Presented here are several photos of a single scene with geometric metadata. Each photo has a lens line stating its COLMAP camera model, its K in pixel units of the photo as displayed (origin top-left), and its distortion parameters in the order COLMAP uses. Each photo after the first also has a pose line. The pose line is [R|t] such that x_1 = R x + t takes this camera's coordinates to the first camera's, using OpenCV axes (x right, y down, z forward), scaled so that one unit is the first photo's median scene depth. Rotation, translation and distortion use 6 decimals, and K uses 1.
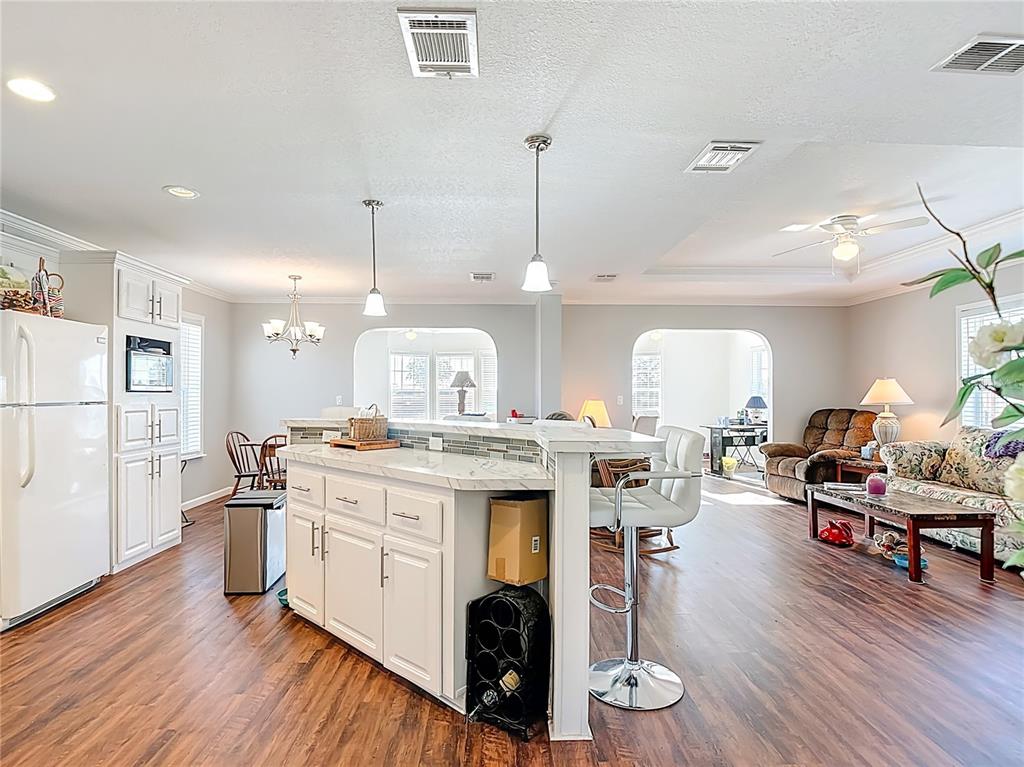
lens RADIAL K [[545.0, 0, 512.7], [0, 545.0, 391.6], [0, 0, 1]] dist [-0.001628, -0.011584]
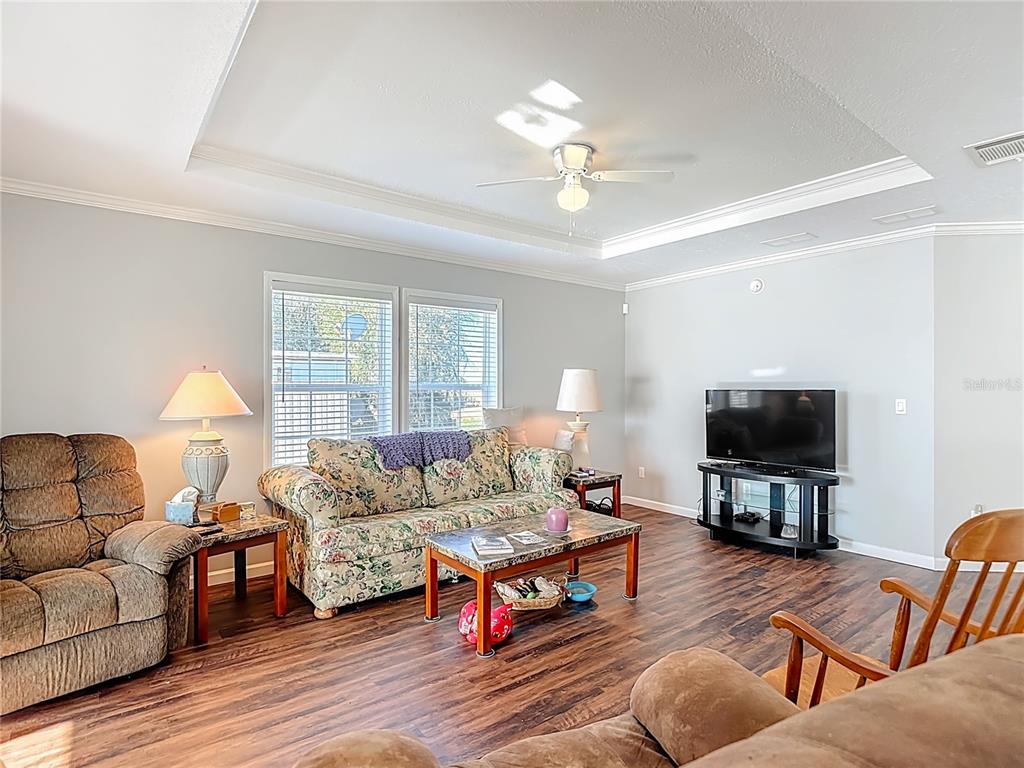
lens RADIAL K [[536.1, 0, 508.6], [0, 536.1, 386.0], [0, 0, 1]] dist [0.011216, -0.023242]
pose [[-0.574832, 0.002915, 0.818266, 0.071793], [-0.002775, 0.999981, -0.005512, -0.006831], [-0.818267, -0.005439, -0.574813, 1.209917]]
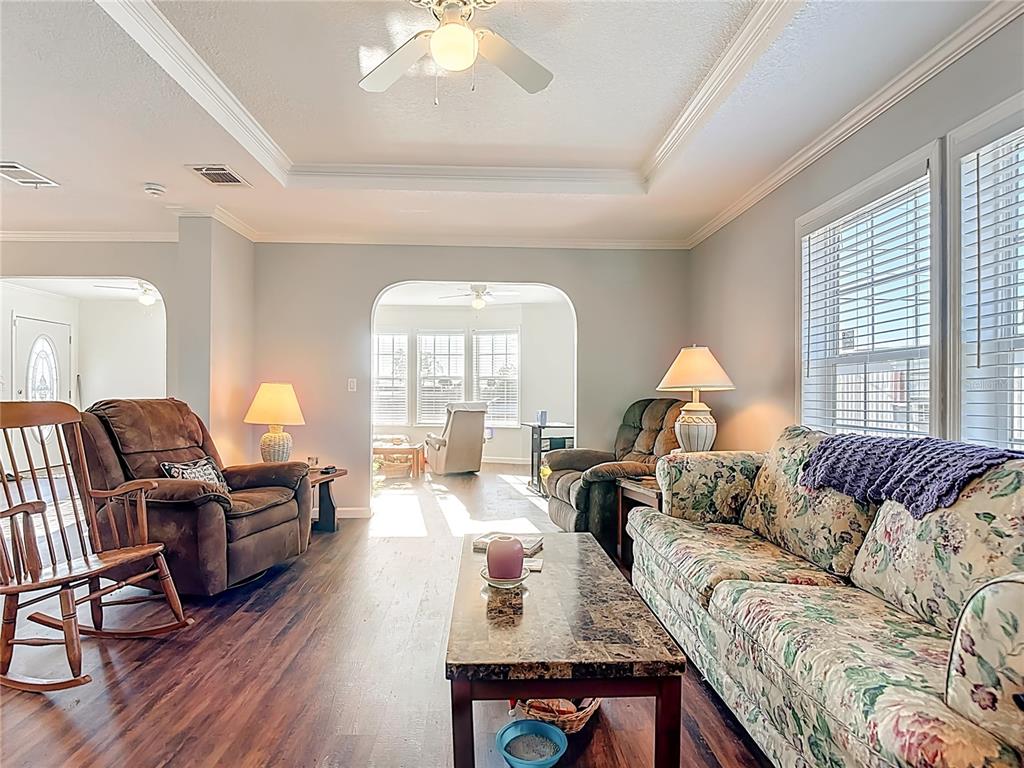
lens RADIAL K [[545.0, 0, 512.7], [0, 545.0, 392.1], [0, 0, 1]] dist [-0.001628, -0.011584]
pose [[0.999977, 0.005102, 0.004462, 0.544711], [-0.005129, 0.999969, 0.006051, 0.026816], [-0.004431, -0.006074, 0.999972, 0.440666]]
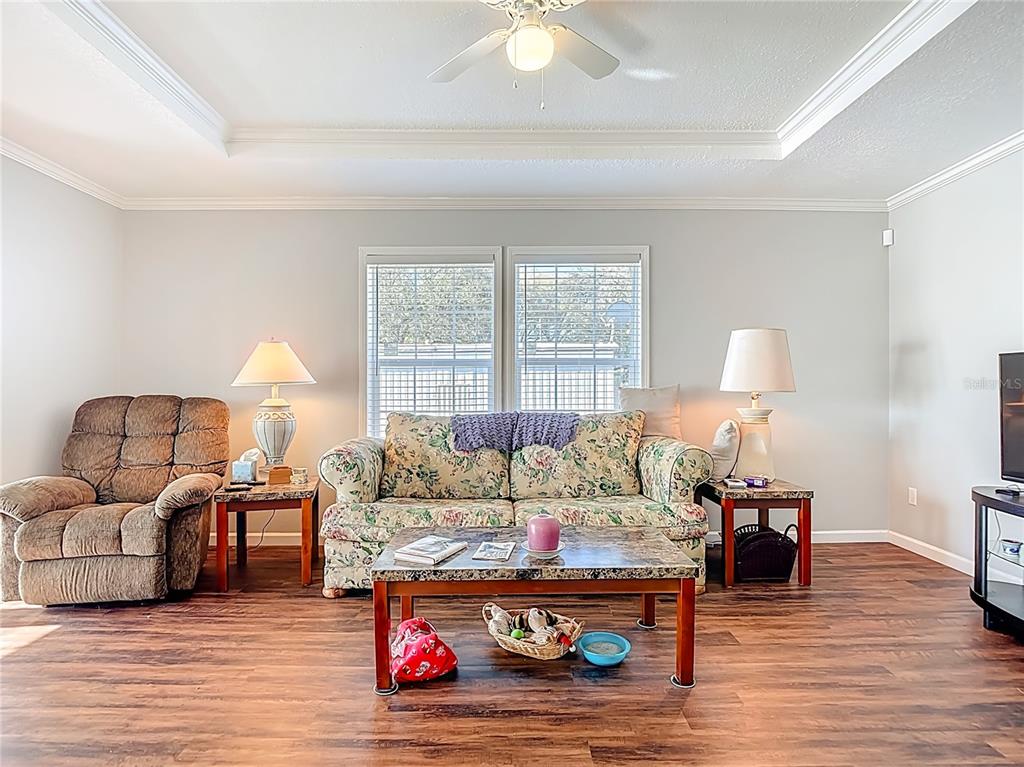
lens RADIAL K [[536.1, 0, 508.6], [0, 536.1, 385.5], [0, 0, 1]] dist [0.011216, -0.023242]
pose [[0.033337, 0.004375, 0.999435, 0.121845], [-0.003572, 0.999985, -0.004258, 0.029137], [-0.999438, -0.003428, 0.033352, 0.824587]]
